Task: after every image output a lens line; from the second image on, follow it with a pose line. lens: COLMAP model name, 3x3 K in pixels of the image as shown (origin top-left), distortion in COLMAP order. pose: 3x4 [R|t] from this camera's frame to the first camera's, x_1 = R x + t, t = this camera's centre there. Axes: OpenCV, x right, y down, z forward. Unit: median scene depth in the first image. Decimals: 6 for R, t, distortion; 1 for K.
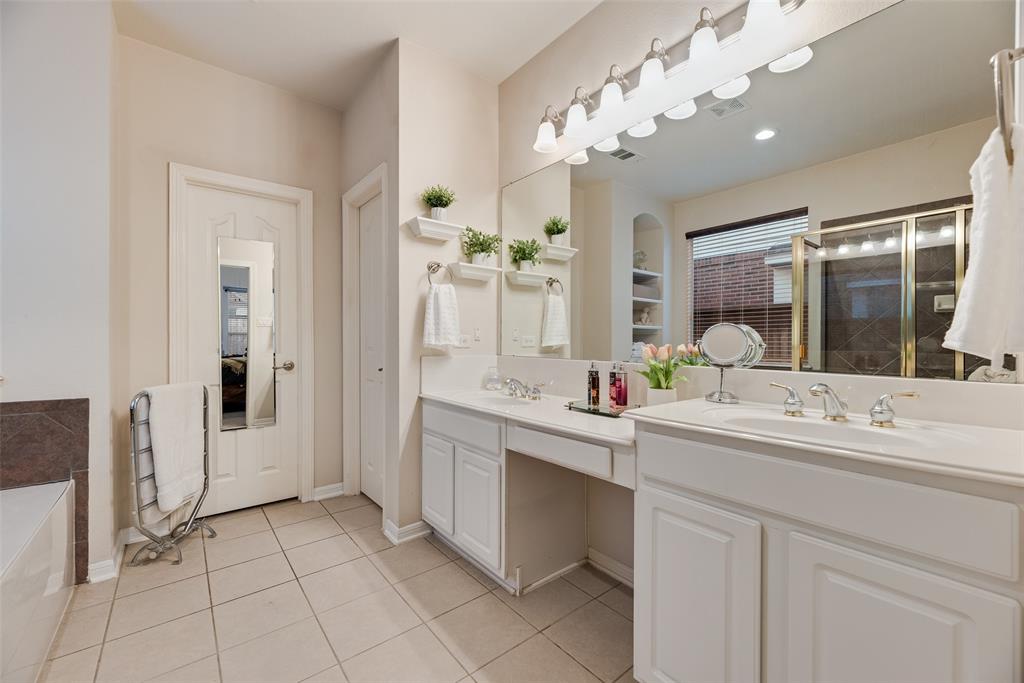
lens RADIAL K [[413.6, 0, 513.0], [0, 413.6, 340.4], [0, 0, 1]] dist [0.003058, -0.000406]
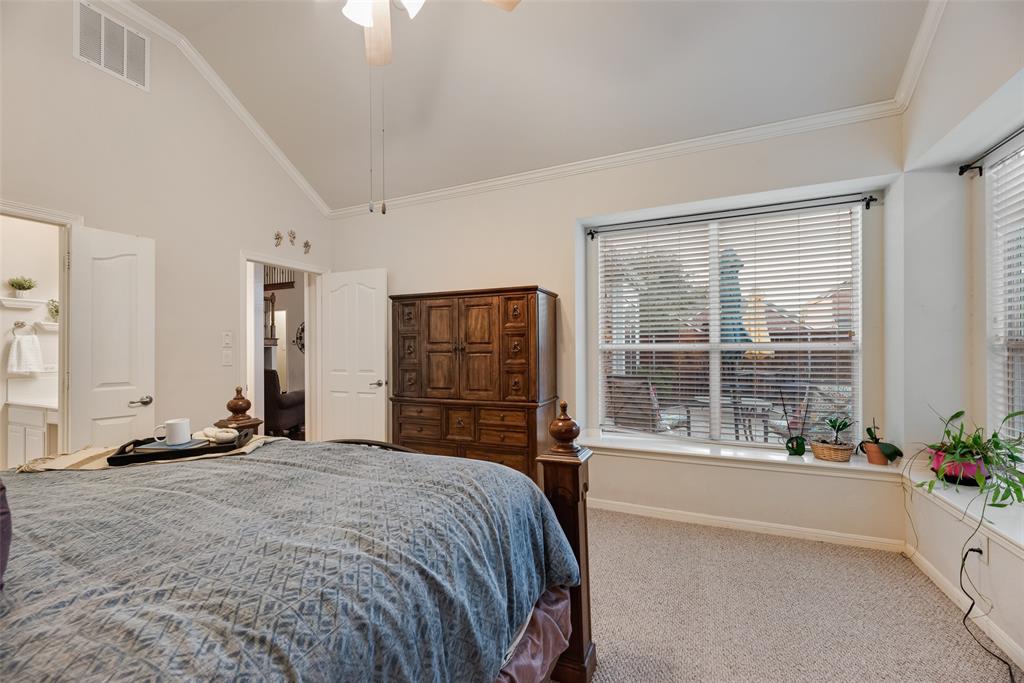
lens RADIAL K [[413.6, 0, 513.2], [0, 413.6, 348.1], [0, 0, 1]] dist [0.003058, -0.000406]
pose [[0.887953, -0.002627, 0.459926, 0.816698], [0.006116, 0.999963, -0.006098, -0.062113], [-0.459893, 0.008228, 0.887936, -1.414337]]
